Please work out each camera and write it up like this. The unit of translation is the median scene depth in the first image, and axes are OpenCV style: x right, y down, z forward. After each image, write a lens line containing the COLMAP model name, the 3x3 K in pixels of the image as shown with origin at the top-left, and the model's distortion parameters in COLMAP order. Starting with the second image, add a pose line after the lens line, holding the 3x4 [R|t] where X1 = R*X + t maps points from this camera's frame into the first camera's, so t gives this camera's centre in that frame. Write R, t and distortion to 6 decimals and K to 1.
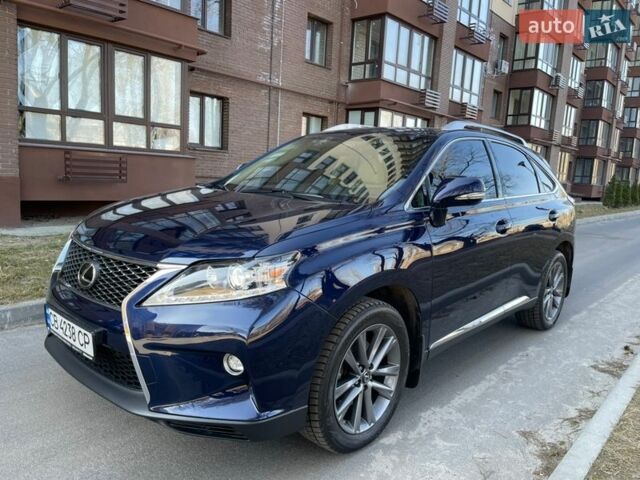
lens RADIAL K [[478.5, 0, 320.0], [0, 478.5, 240.0], [0, 0, 1]] dist [0.078837, -0.110461]
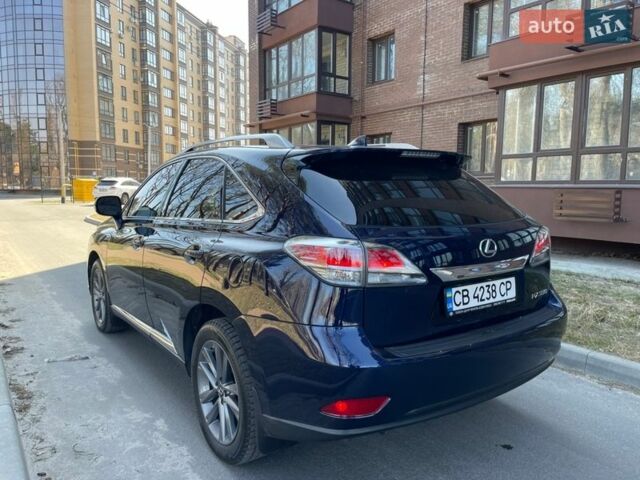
lens RADIAL K [[481.5, 0, 320.0], [0, 481.5, 240.0], [0, 0, 1]] dist [0.049459, -0.046337]
pose [[-0.215986, 0.045995, -0.975313, 0.186102], [-0.158000, 0.984078, 0.081398, -0.029736], [0.963528, 0.171680, -0.205280, 0.237945]]
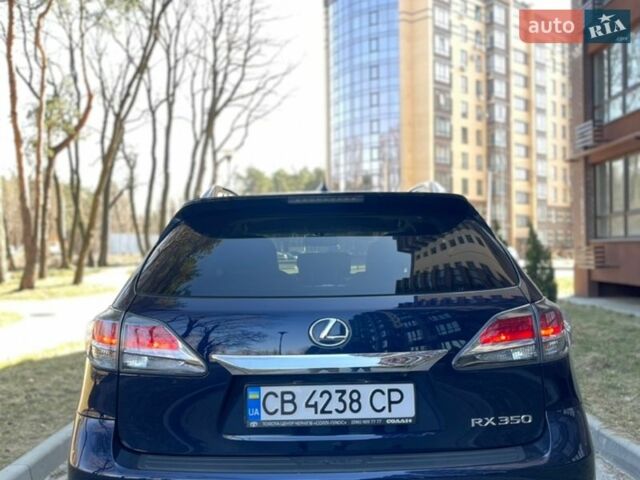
lens RADIAL K [[640.2, 0, 322.5], [0, 640.2, 243.3], [0, 0, 1]] dist [0.039795, -0.016267]
pose [[-0.742987, -0.054290, -0.667101, 0.124014], [-0.123543, 0.990702, 0.056972, -0.047365], [0.657805, 0.124745, -0.742786, 0.343630]]
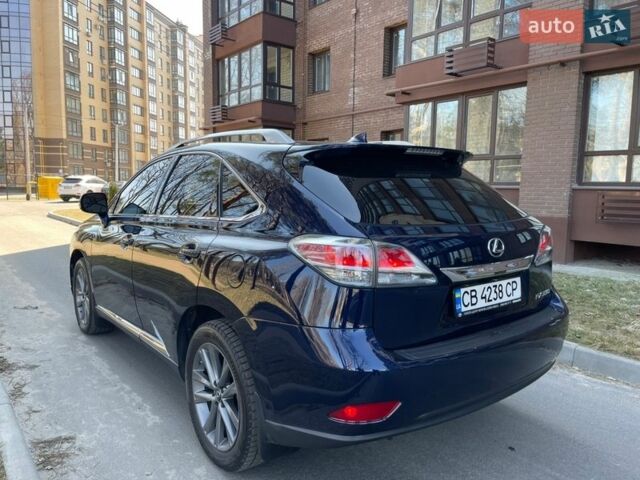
lens RADIAL K [[478.5, 0, 320.0], [0, 478.5, 240.0], [0, 0, 1]] dist [0.078837, -0.110461]
pose [[-0.163726, 0.047162, -0.985378, 0.274853], [-0.162940, 0.983845, 0.074162, -0.035955], [0.972957, 0.172699, -0.153396, 0.321924]]
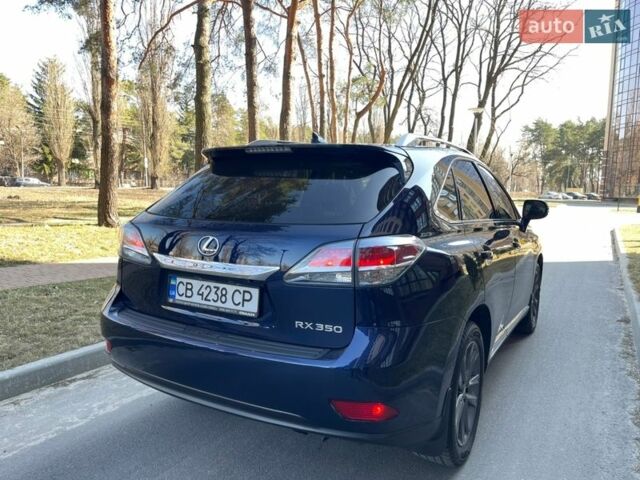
lens RADIAL K [[478.5, 0, 320.0], [0, 478.5, 240.0], [0, 0, 1]] dist [0.078837, -0.110461]
pose [[-0.973189, -0.055874, -0.223118, 0.040653], [-0.109204, 0.965984, 0.234413, -0.059270], [0.202431, 0.252494, -0.946186, 0.385352]]
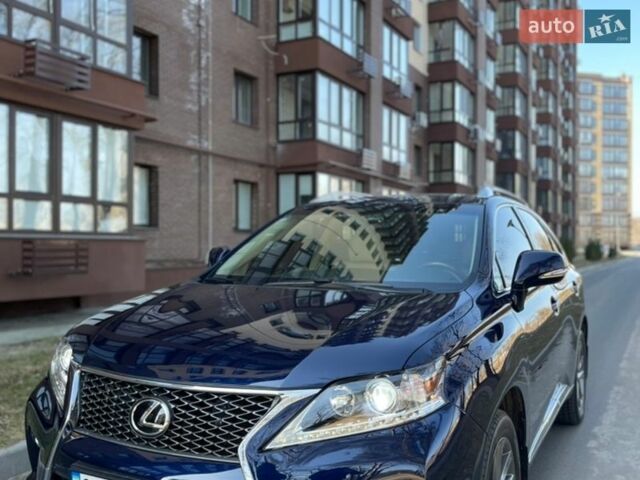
lens RADIAL K [[640.2, 0, 322.5], [0, 640.2, 243.3], [0, 0, 1]] dist [0.039795, -0.016267]
pose [[0.969371, -0.051453, 0.240151, -0.153047], [0.083881, 0.988372, -0.126824, 0.003126], [-0.230833, 0.143084, 0.962415, -0.100582]]
